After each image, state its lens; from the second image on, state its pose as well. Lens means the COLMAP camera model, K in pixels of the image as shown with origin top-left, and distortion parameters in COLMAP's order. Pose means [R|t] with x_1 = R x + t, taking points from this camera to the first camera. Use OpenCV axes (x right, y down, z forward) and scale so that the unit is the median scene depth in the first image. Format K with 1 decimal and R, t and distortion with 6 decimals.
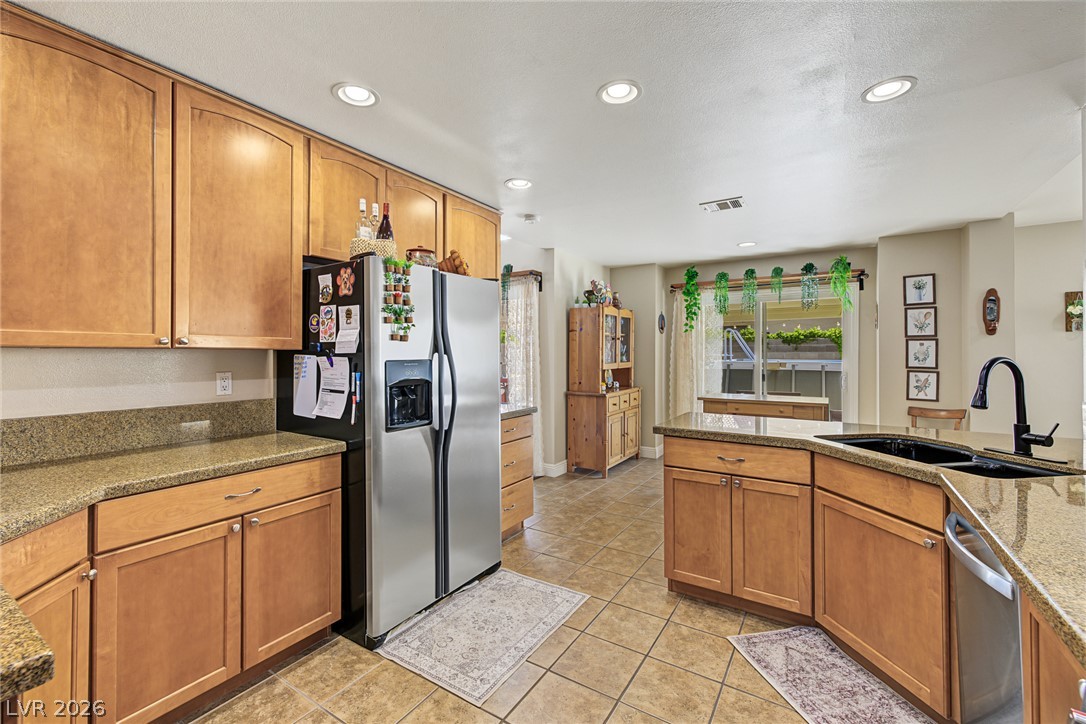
lens RADIAL K [[457.9, 0, 537.7], [0, 457.9, 354.3], [0, 0, 1]] dist [0.005501, -0.000336]
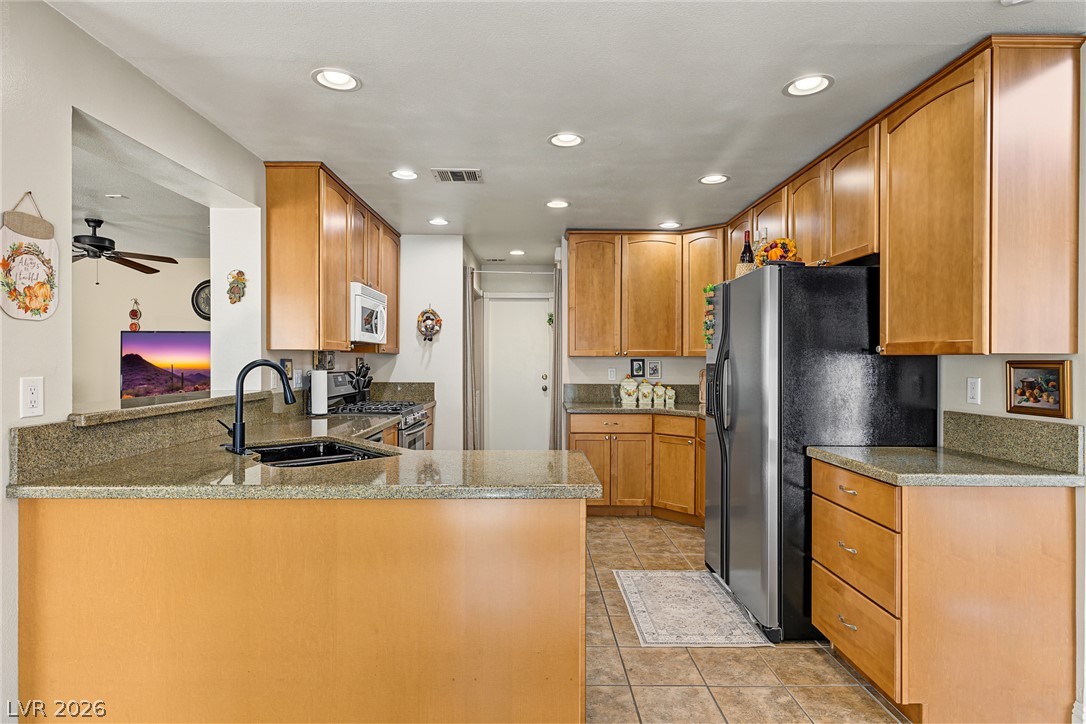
lens RADIAL K [[572.2, 0, 543.0], [0, 572.2, 362.0], [0, 0, 1]] dist [0.000646, 0.000696]
pose [[-0.828026, 0.000459, -0.560689, 0.495303], [-0.003254, 0.999979, 0.005625, 0.000372], [0.560680, 0.006483, -0.828007, 1.024574]]
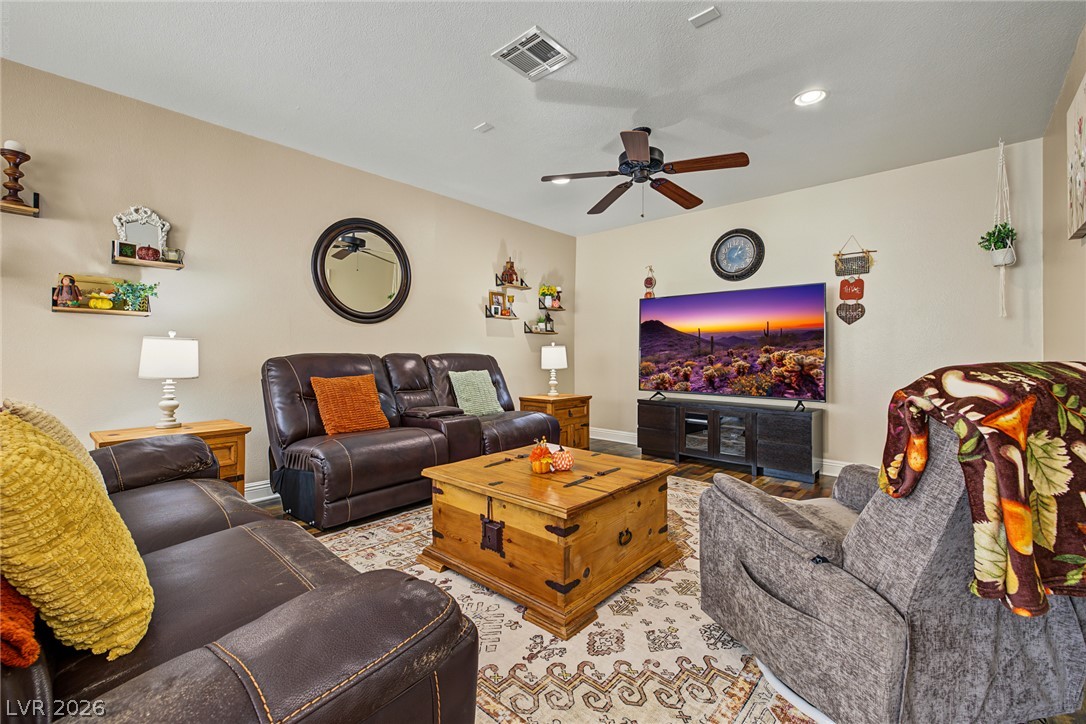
lens RADIAL K [[467.4, 0, 538.6], [0, 467.4, 345.6], [0, 0, 1]] dist [0.008018, -0.000110]
pose [[-0.989199, 0.002022, 0.146565, 0.648862], [-0.001893, 0.999645, -0.026572, 0.074993], [-0.146567, -0.026562, -0.988844, 0.292109]]
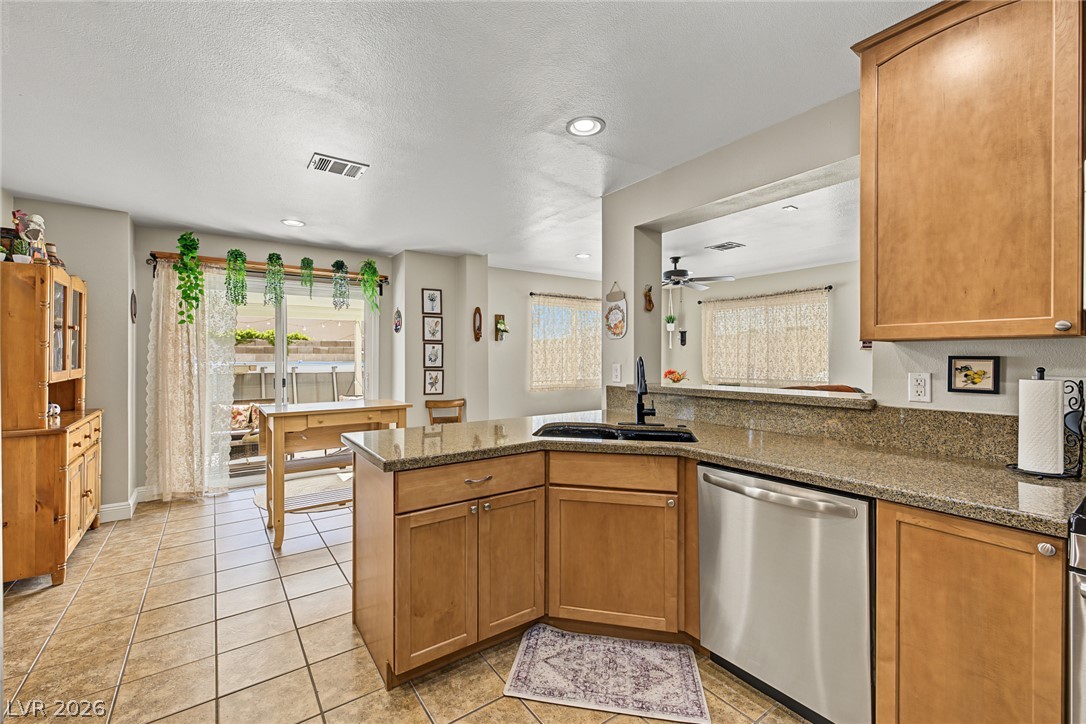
lens RADIAL K [[453.5, 0, 538.1], [0, 453.5, 358.4], [0, 0, 1]] dist [0.001867, -0.000330]
pose [[0.370479, -0.002952, 0.928836, -0.160277], [-0.000484, 0.999994, 0.003372, 0.002680], [-0.928841, -0.001699, 0.370475, 0.314166]]
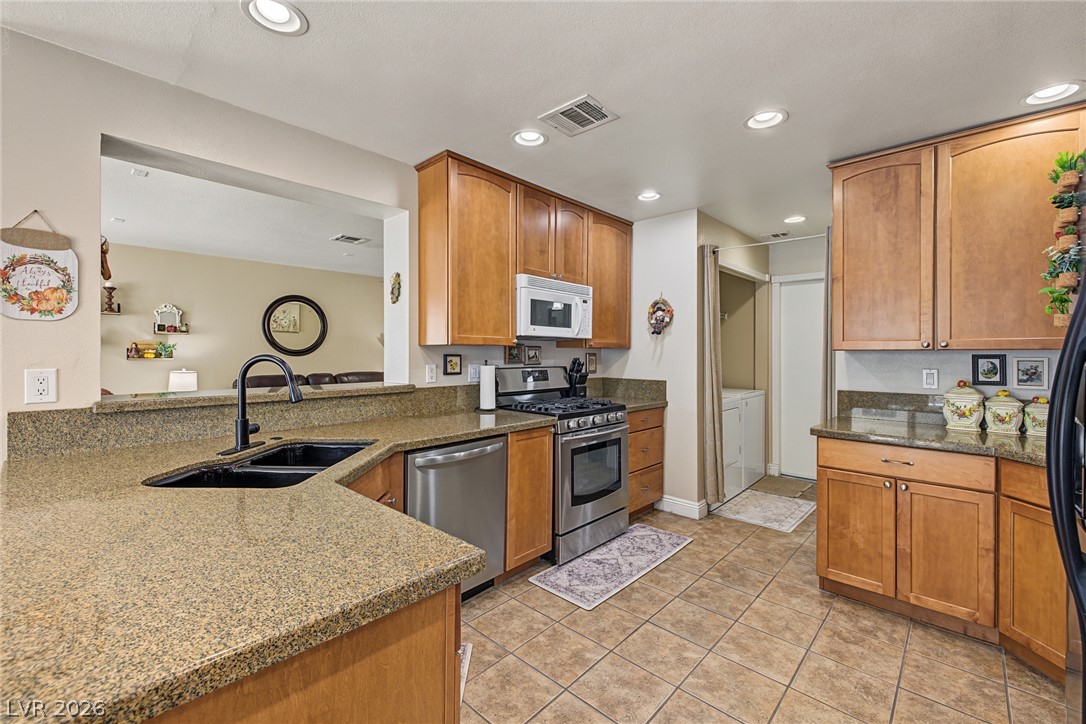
lens RADIAL K [[457.9, 0, 537.7], [0, 457.9, 354.3], [0, 0, 1]] dist [0.005501, -0.000336]
pose [[-0.984220, -0.002437, 0.176932, 0.083181], [-0.002293, 0.999997, 0.001018, 0.001040], [-0.176934, 0.000596, -0.984223, 0.780246]]
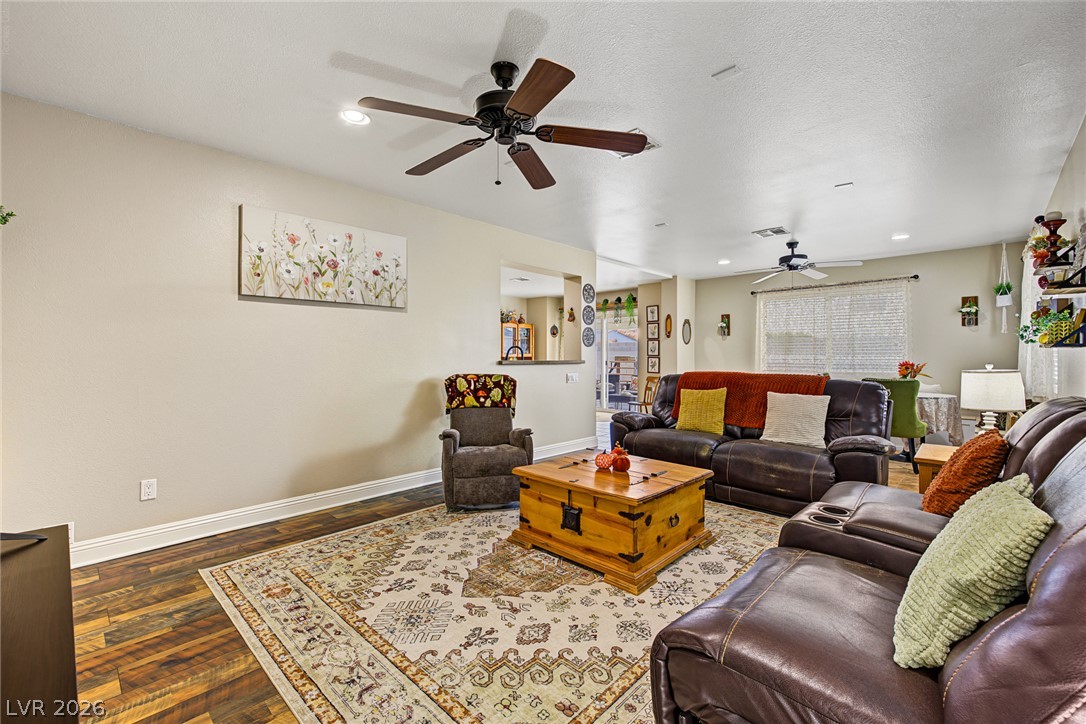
lens RADIAL K [[457.9, 0, 537.7], [0, 457.9, 354.3], [0, 0, 1]] dist [0.005501, -0.000336]
pose [[0.982081, 0.001766, -0.188451, 0.733189], [-0.002400, 0.999992, -0.003139, 0.032376], [0.188444, 0.003535, 0.982077, -0.932469]]
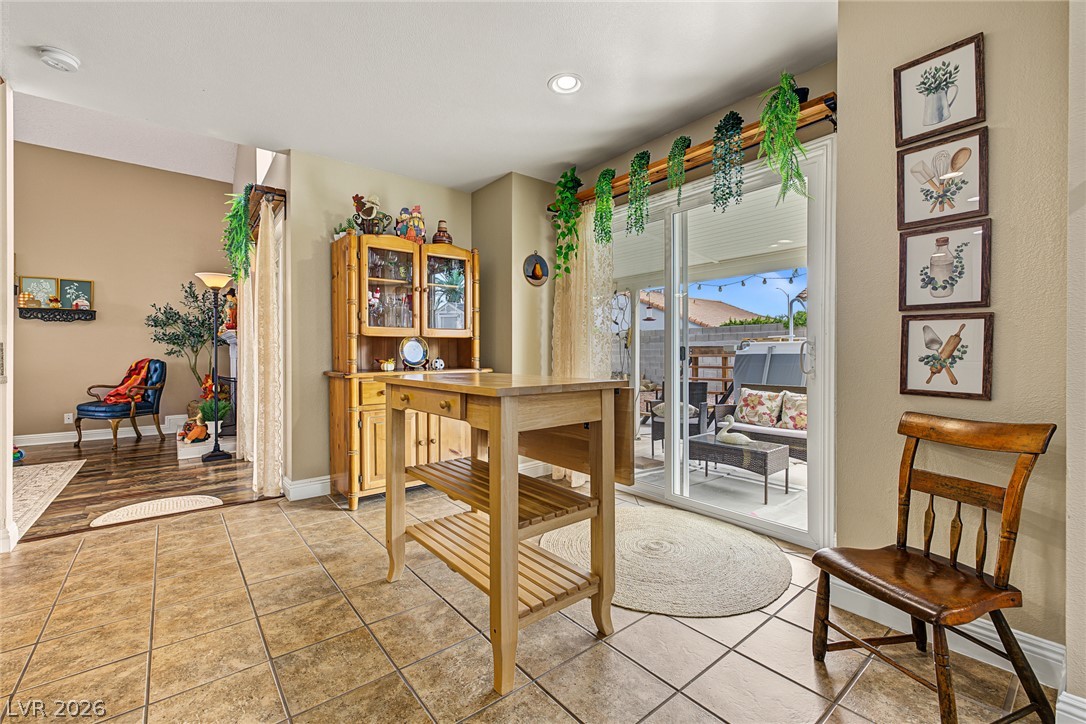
lens RADIAL K [[457.9, 0, 537.7], [0, 457.9, 354.3], [0, 0, 1]] dist [0.005501, -0.000336]
pose [[0.947878, -0.000345, -0.318635, 0.655076], [0.001255, 0.999996, 0.002649, 0.066771], [0.318632, -0.002911, 0.947874, 0.559034]]
